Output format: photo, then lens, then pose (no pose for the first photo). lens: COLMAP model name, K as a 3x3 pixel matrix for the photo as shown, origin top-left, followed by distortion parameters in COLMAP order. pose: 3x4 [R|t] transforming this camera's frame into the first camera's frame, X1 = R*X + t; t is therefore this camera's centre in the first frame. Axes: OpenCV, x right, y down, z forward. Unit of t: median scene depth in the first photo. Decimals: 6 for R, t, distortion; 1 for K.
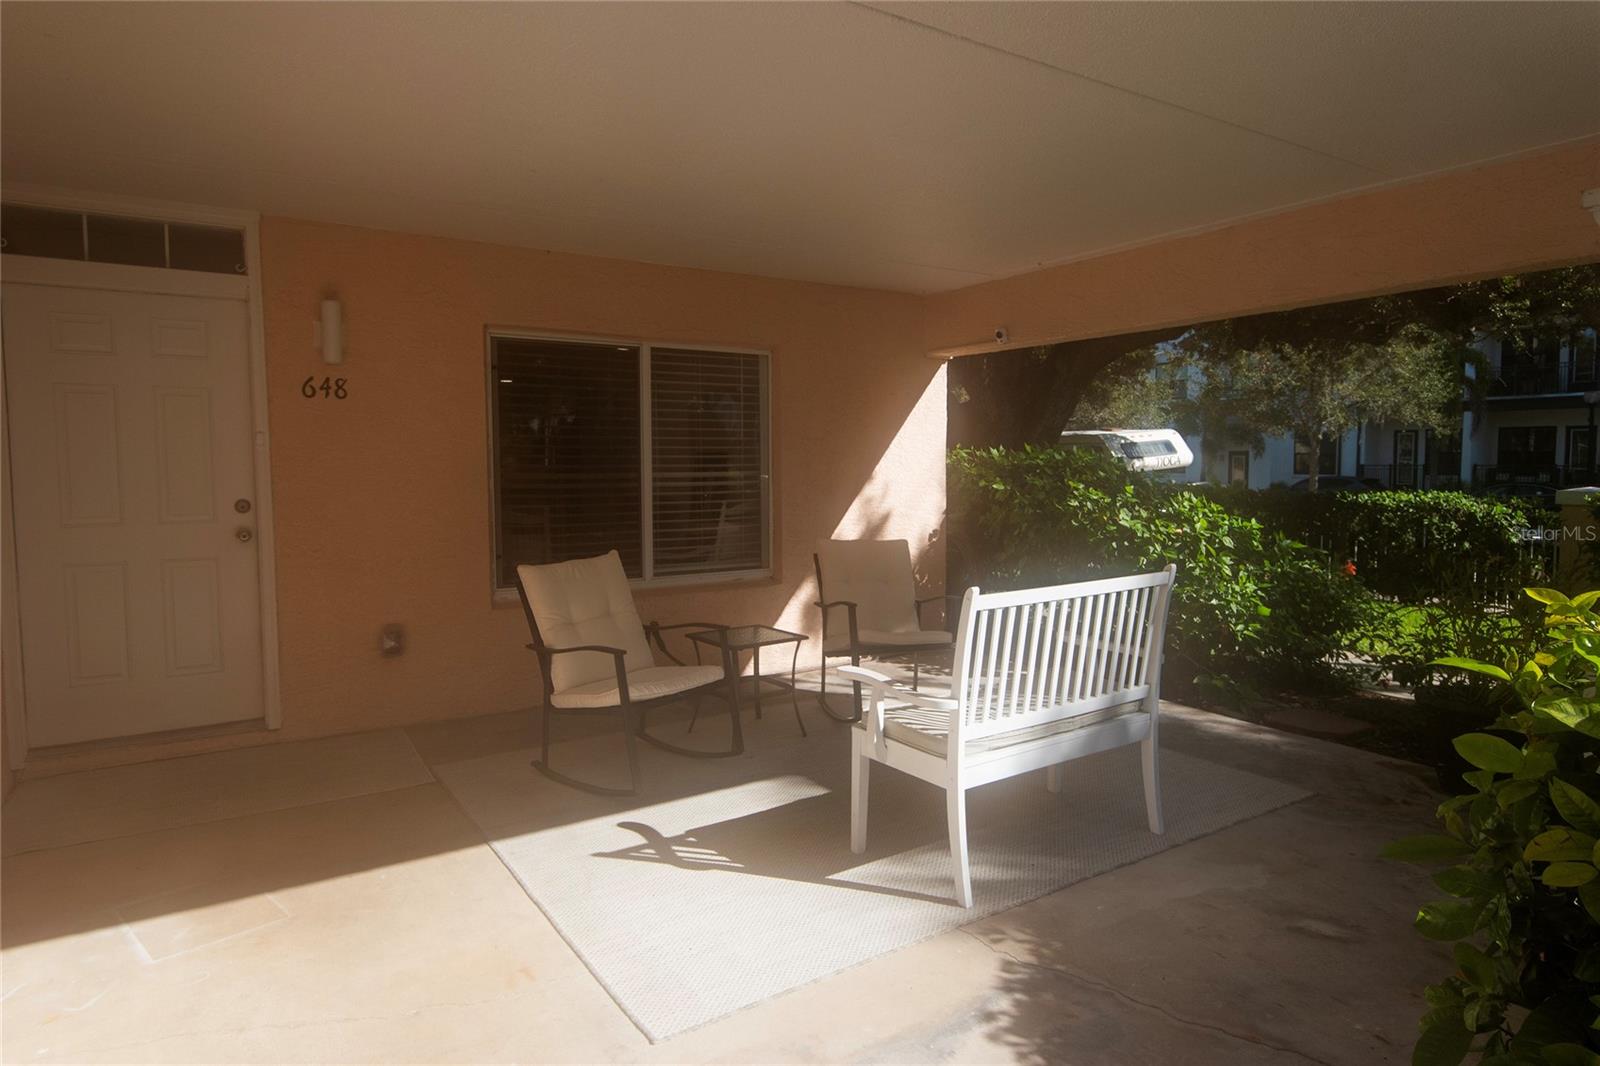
lens RADIAL K [[935.4, 0, 811.1], [0, 935.4, 526.9], [0, 0, 1]] dist [0.002824, -0.003006]
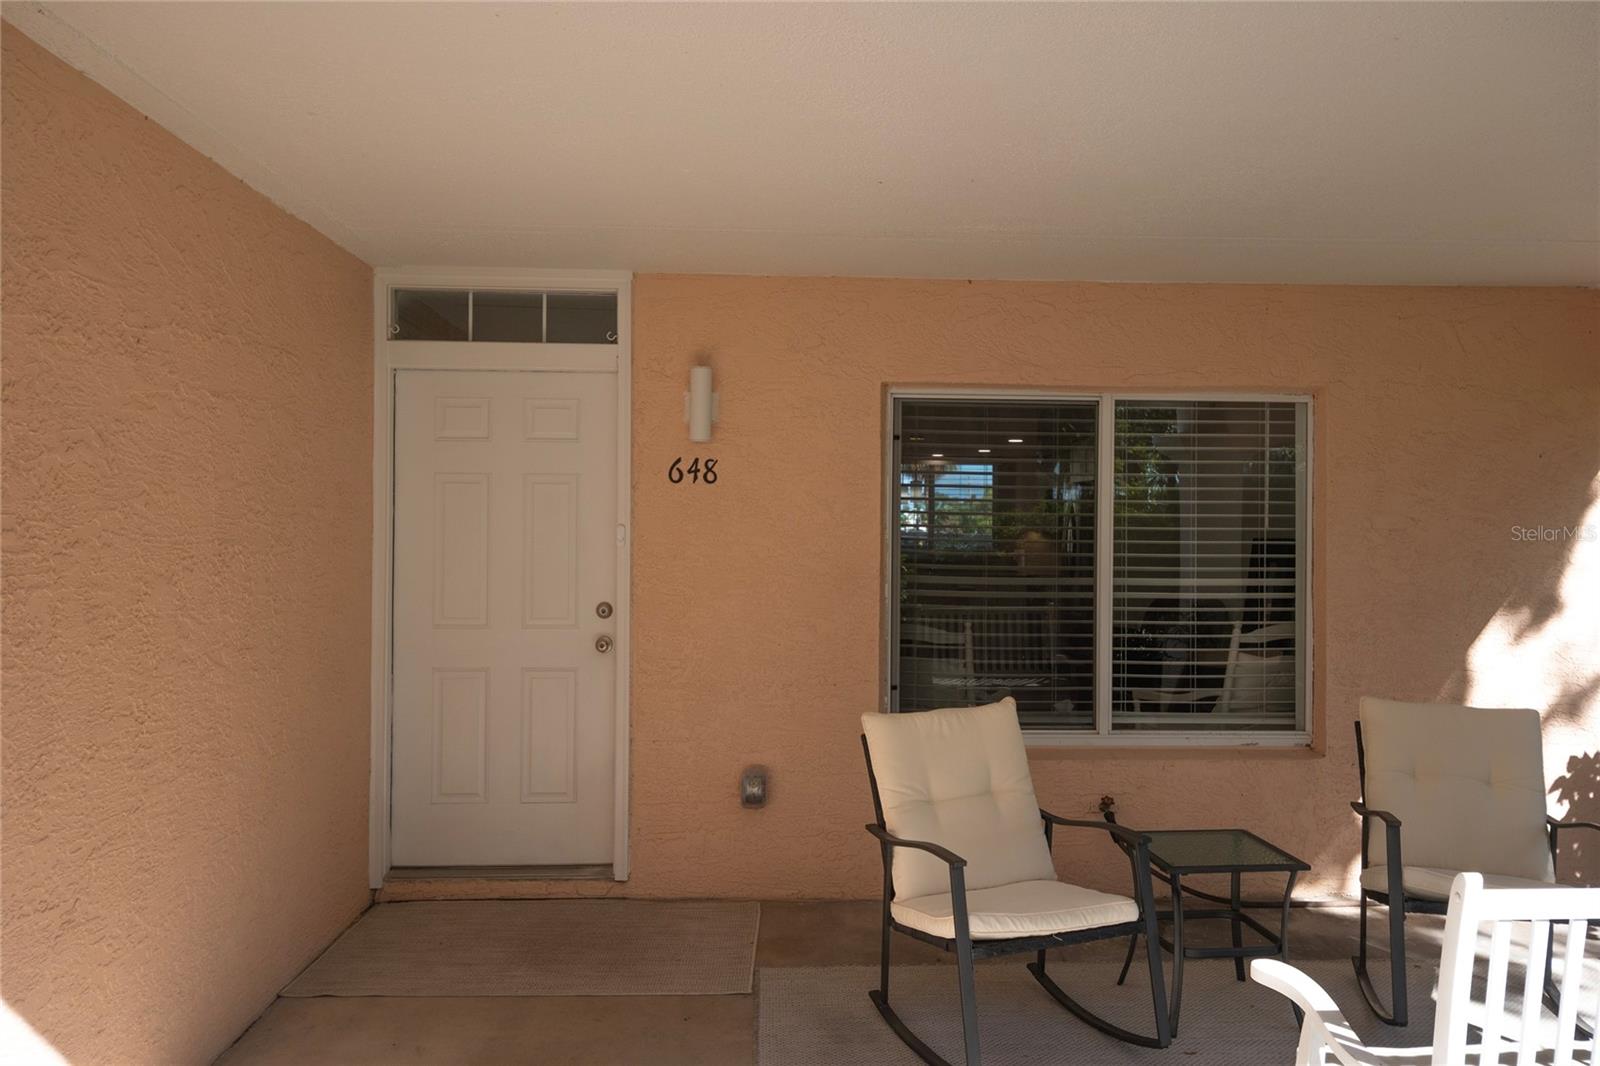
lens RADIAL K [[1191.3, 0, 798.7], [0, 1191.3, 538.0], [0, 0, 1]] dist [0.015206, 0.001410]
pose [[0.861163, 0.008571, -0.508256, 0.097178], [-0.045879, 0.997088, -0.060921, -0.029545], [0.506254, 0.075781, 0.859048, 0.146983]]
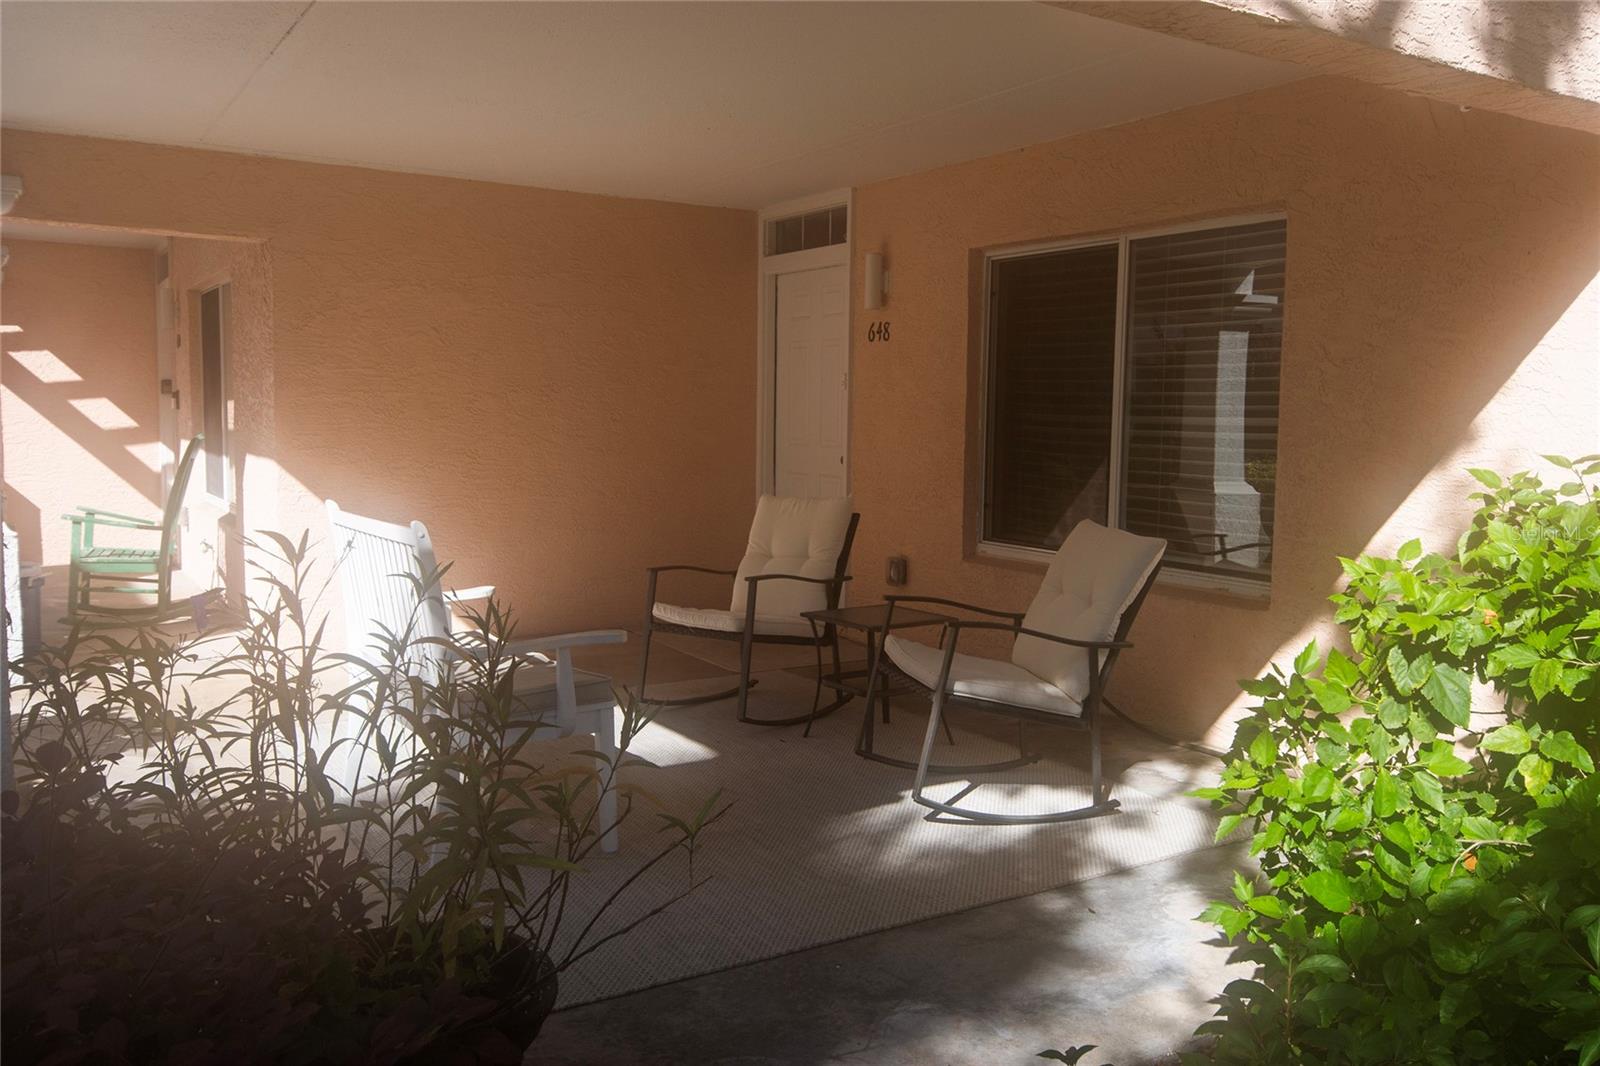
lens RADIAL K [[1284.5, 0, 799.9], [0, 1284.5, 536.2], [0, 0, 1]] dist [0.000467, 0.000447]
pose [[-0.025152, 0.107789, -0.993856, 1.026247], [-0.076241, 0.991068, 0.109416, -0.068008], [0.996772, 0.078525, -0.016709, 0.953222]]
